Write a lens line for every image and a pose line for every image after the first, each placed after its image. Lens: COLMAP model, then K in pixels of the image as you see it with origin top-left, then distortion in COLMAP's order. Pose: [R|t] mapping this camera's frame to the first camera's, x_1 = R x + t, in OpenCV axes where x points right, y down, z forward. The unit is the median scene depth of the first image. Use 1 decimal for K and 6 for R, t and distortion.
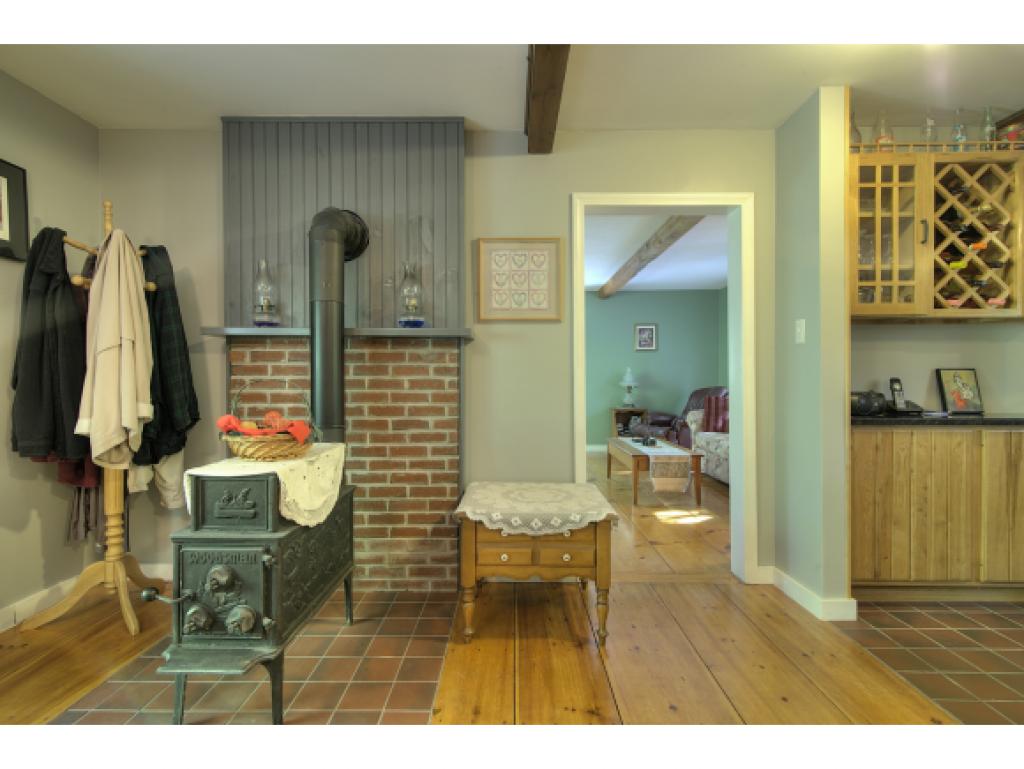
lens RADIAL K [[510.3, 0, 507.4], [0, 510.3, 385.2], [0, 0, 1]] dist [-0.015542, 0.000147]
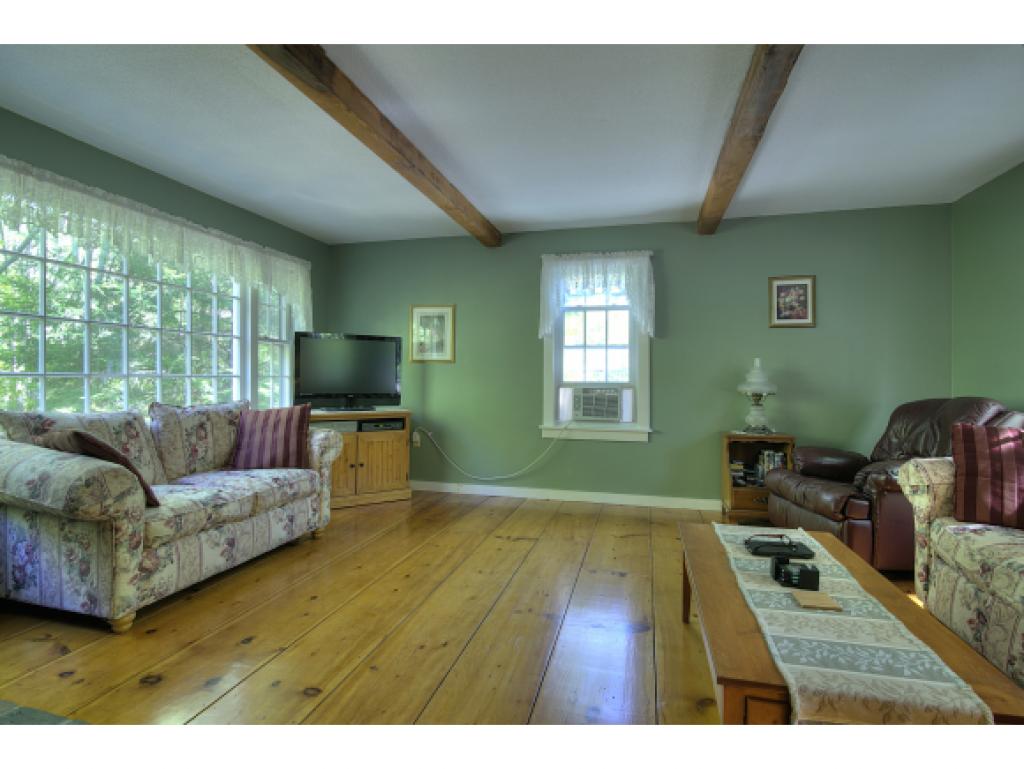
lens RADIAL K [[510.3, 0, 502.3], [0, 510.3, 378.5], [0, 0, 1]] dist [-0.015542, 0.000147]
pose [[0.965827, -0.001032, -0.259184, 0.120891], [-0.002423, 0.999912, -0.013012, -0.005698], [0.259175, 0.013195, 0.965740, 0.423497]]
